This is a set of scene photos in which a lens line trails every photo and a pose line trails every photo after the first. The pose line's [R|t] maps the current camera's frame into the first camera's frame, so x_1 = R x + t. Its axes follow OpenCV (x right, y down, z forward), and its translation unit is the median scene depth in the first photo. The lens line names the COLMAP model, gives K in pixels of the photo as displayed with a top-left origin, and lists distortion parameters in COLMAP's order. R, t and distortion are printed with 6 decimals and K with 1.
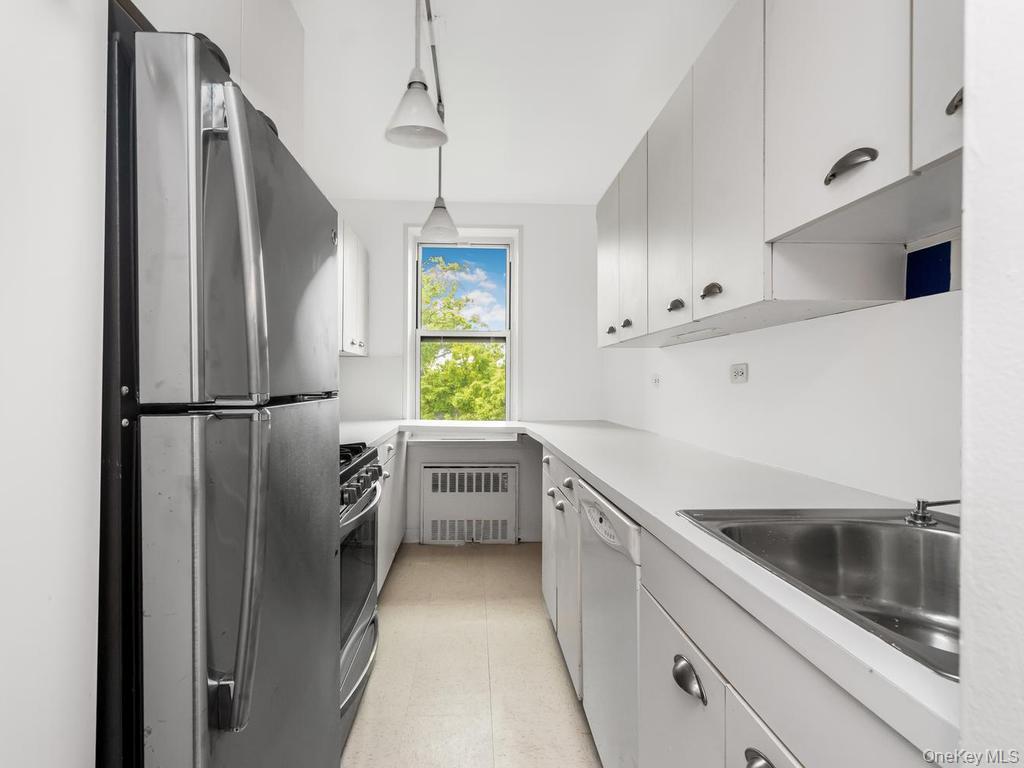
lens RADIAL K [[541.5, 0, 510.5], [0, 541.5, 384.4], [0, 0, 1]] dist [0.003424, 0.000332]
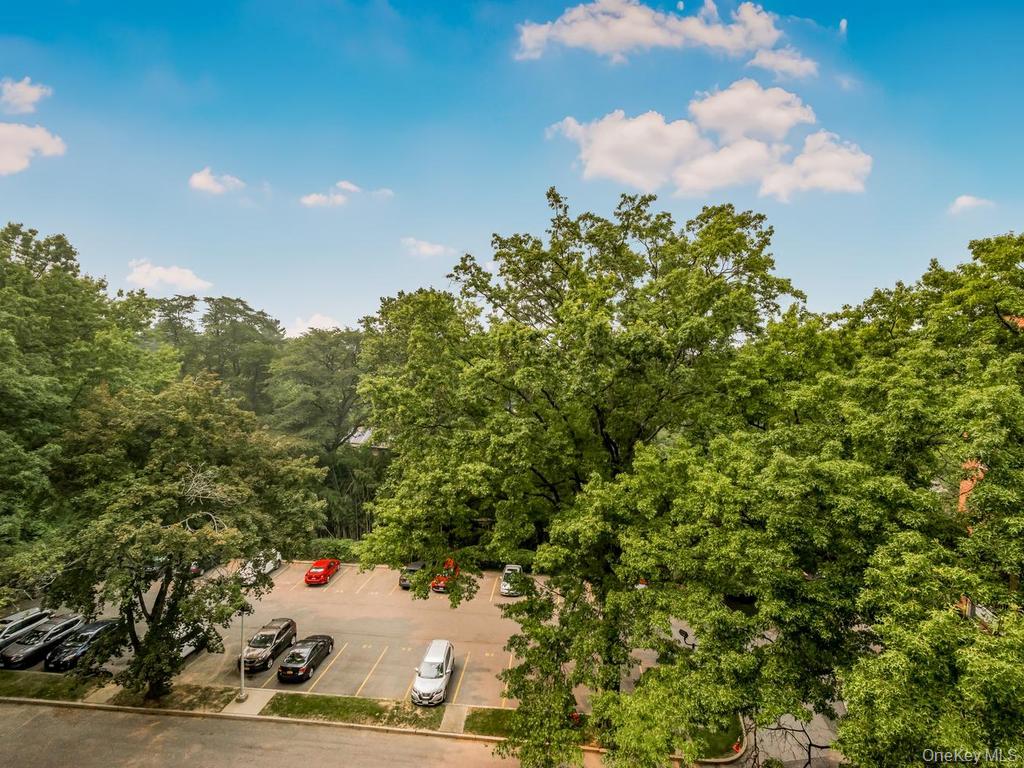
lens RADIAL K [[541.5, 0, 514.1], [0, 541.5, 387.9], [0, 0, 1]] dist [0.003424, 0.000332]
pose [[0.814050, 0.068425, -0.576750, 0.027575], [-0.054602, 0.997654, 0.041293, 0.009861], [0.578222, -0.002123, 0.815877, 0.612911]]
